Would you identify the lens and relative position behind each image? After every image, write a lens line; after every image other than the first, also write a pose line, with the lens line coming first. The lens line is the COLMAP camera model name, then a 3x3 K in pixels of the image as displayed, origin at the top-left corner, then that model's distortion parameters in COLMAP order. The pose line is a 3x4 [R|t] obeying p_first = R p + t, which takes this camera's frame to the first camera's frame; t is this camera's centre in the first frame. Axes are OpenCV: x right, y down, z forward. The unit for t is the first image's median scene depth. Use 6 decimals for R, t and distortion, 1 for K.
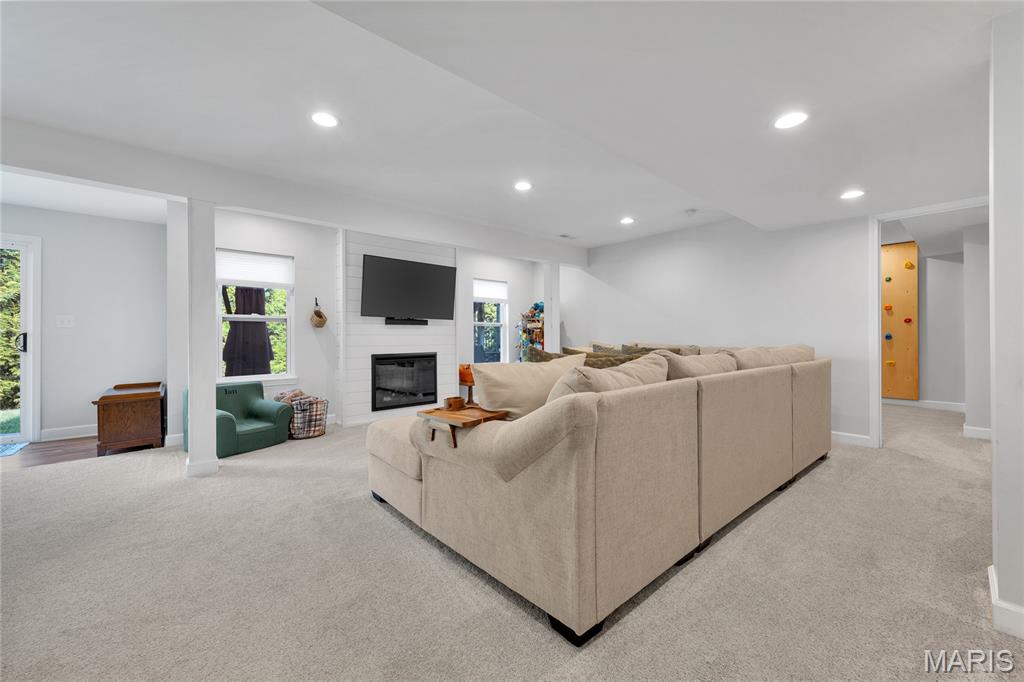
lens RADIAL K [[402.9, 0, 512.8], [0, 402.9, 338.0], [0, 0, 1]] dist [0.002747, 0.000283]
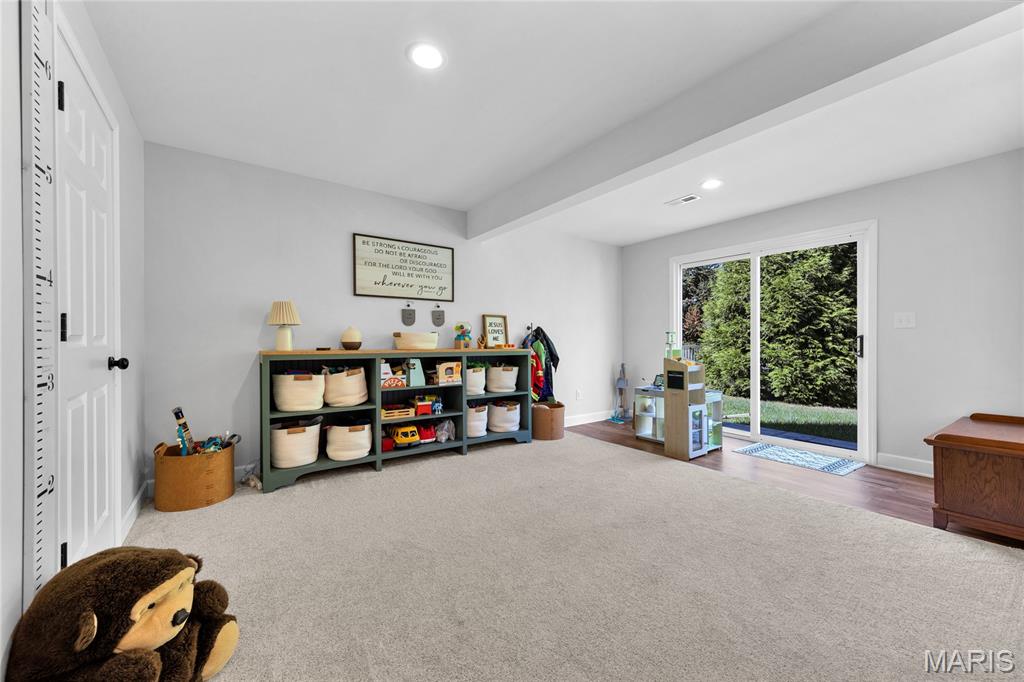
lens RADIAL K [[393.5, 0, 505.7], [0, 393.5, 343.2], [0, 0, 1]] dist [-0.001880, -0.000158]
pose [[-0.120019, 0.005324, -0.992757, -0.239176], [0.000538, 0.999986, 0.005298, -0.002705], [0.992771, 0.000102, -0.120020, 0.294368]]
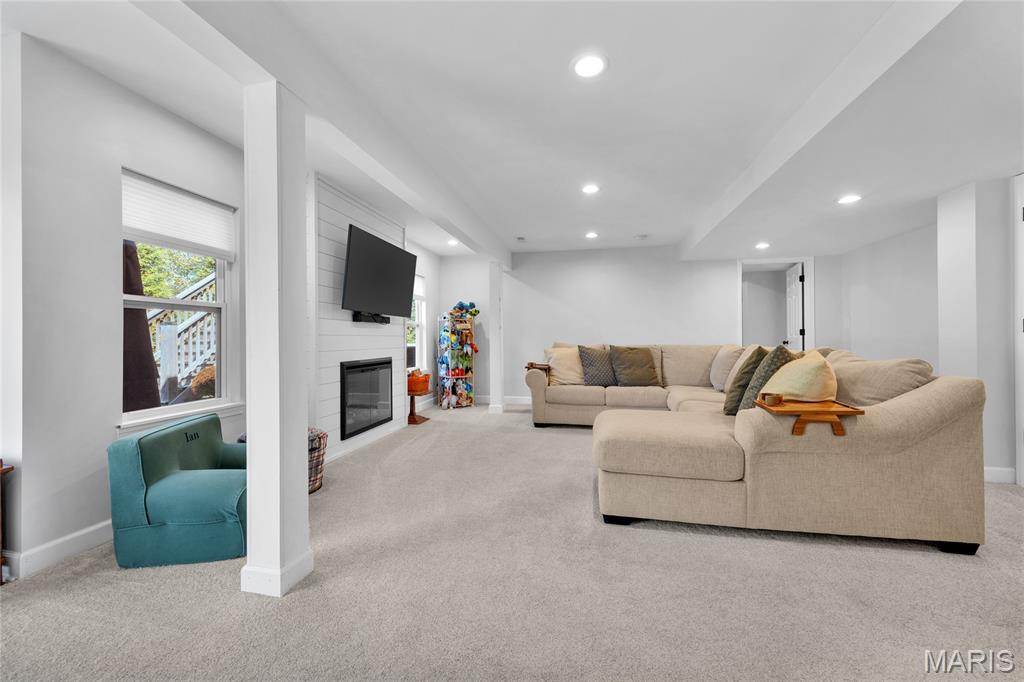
lens RADIAL K [[402.9, 0, 512.8], [0, 402.9, 338.0], [0, 0, 1]] dist [0.002747, 0.000283]
pose [[0.796495, 0.002156, 0.604641, -0.566481], [0.001929, 0.999979, -0.006107, 0.002511], [-0.604642, 0.006031, 0.796475, 0.241531]]
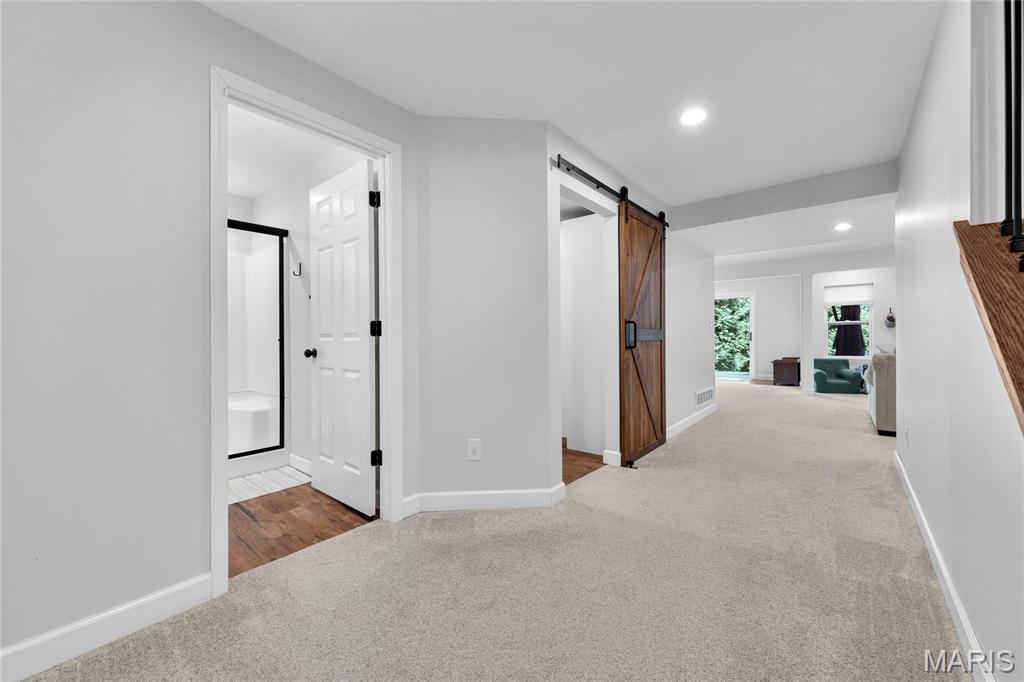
lens RADIAL K [[402.9, 0, 512.8], [0, 402.9, 338.0], [0, 0, 1]] dist [0.002747, 0.000283]
pose [[0.145910, 0.005685, -0.989281, 0.814466], [0.007020, 0.999952, 0.006781, -0.007531], [0.989273, -0.007934, 0.145864, -0.638482]]
